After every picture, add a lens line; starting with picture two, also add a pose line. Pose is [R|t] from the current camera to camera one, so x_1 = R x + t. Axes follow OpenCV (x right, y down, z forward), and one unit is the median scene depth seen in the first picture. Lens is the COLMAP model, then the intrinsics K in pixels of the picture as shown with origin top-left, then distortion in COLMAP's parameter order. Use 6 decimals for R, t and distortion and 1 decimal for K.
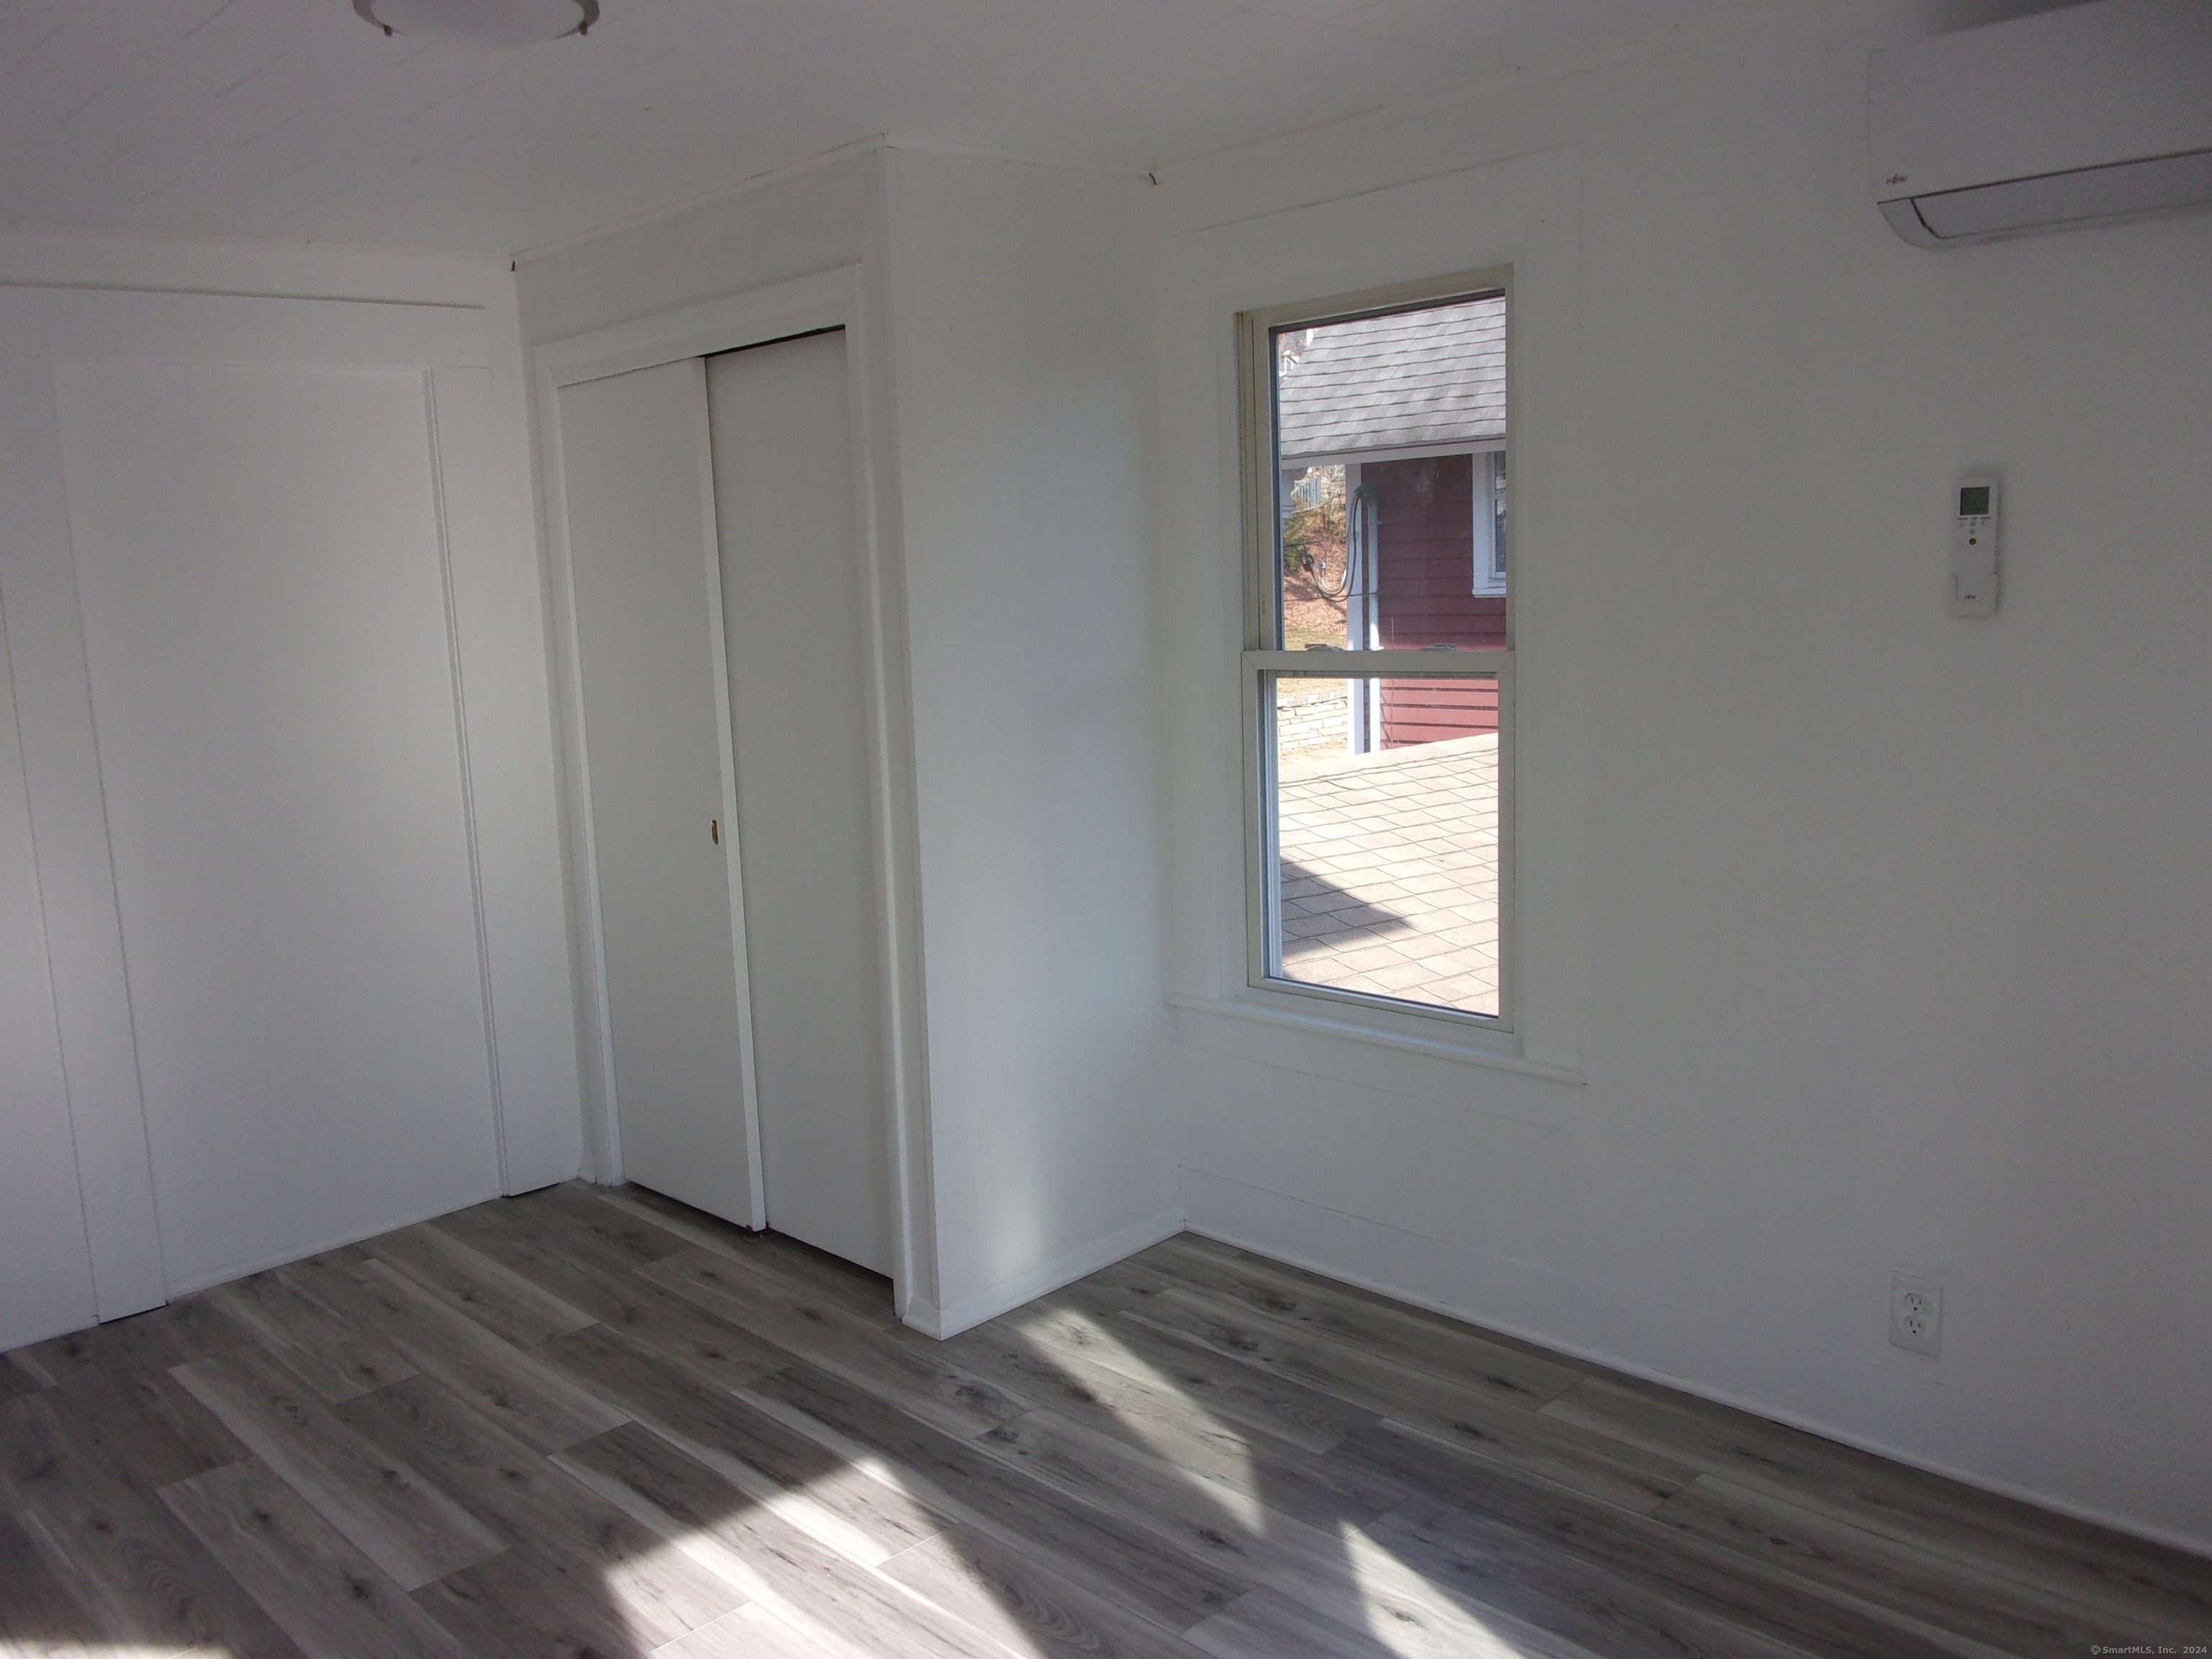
lens RADIAL K [[1890.9, 0, 1100.5], [0, 1890.9, 829.3], [0, 0, 1]] dist [0.034322, -0.038997]
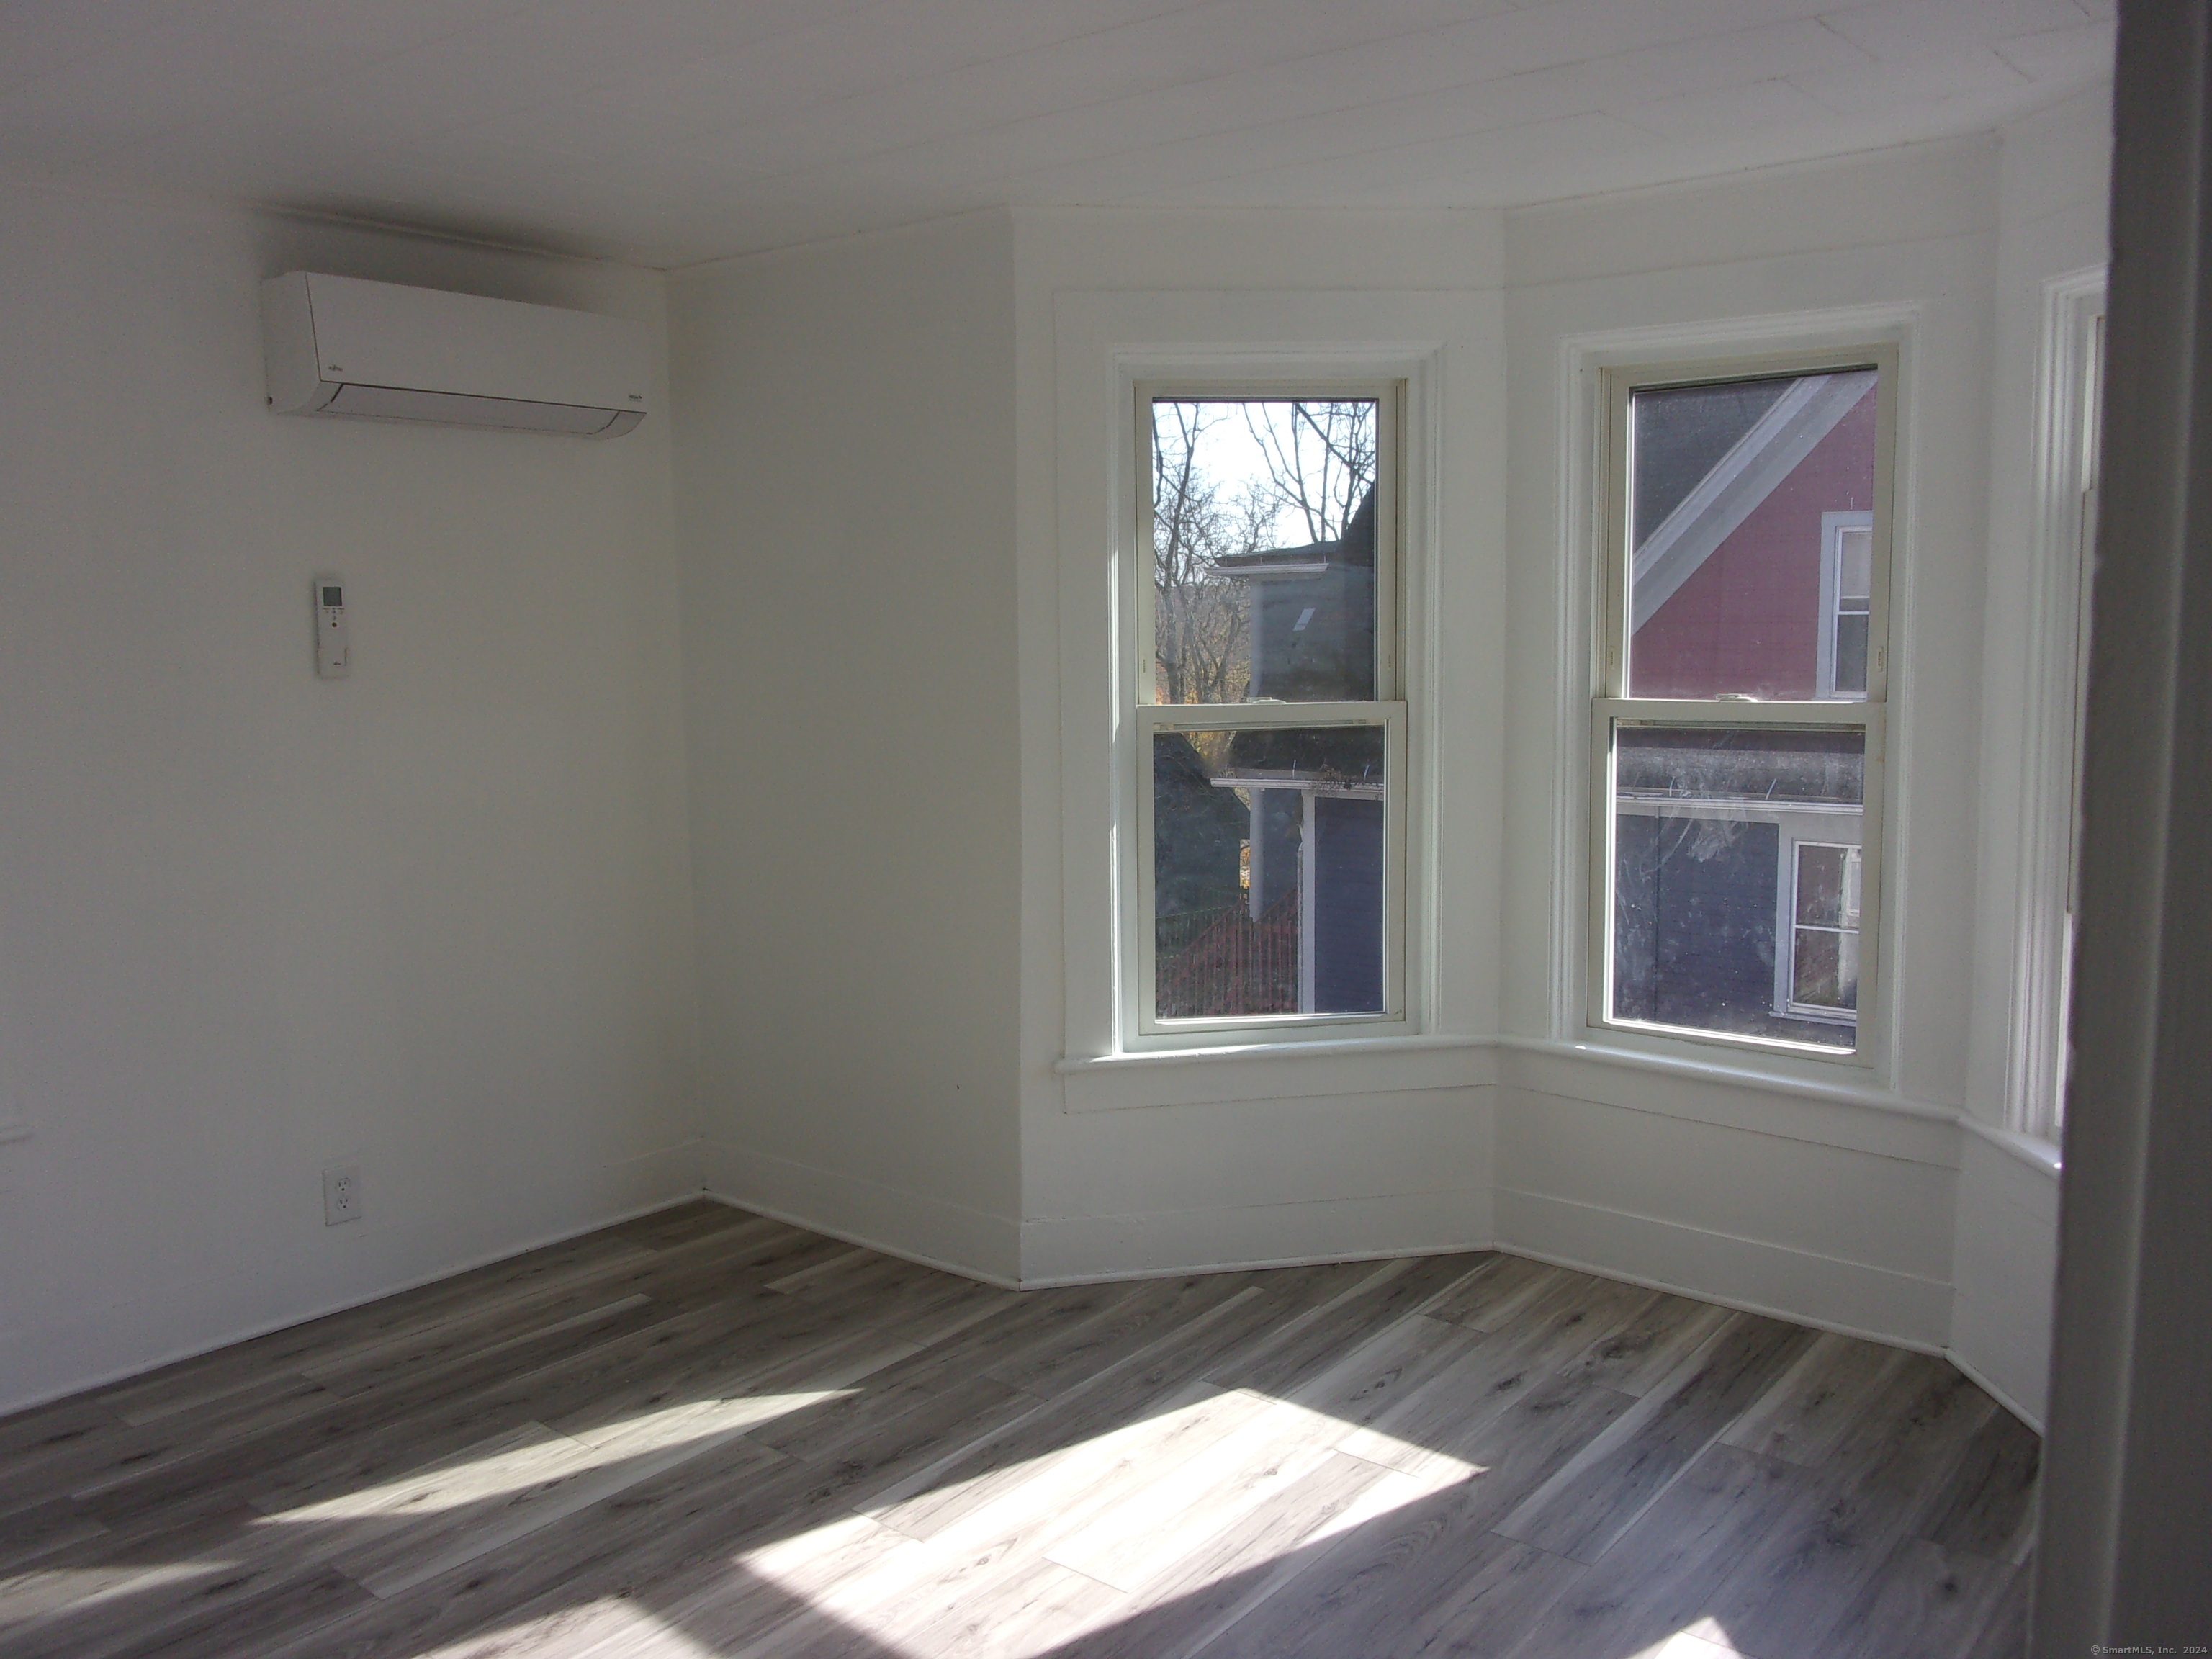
lens RADIAL K [[1890.9, 0, 1100.5], [0, 1890.9, 829.3], [0, 0, 1]] dist [0.034322, -0.038997]
pose [[-0.138715, -0.070100, 0.987848, -1.011062], [0.156481, 0.983409, 0.091759, -0.041307], [-0.977892, 0.167308, -0.125444, 0.632221]]
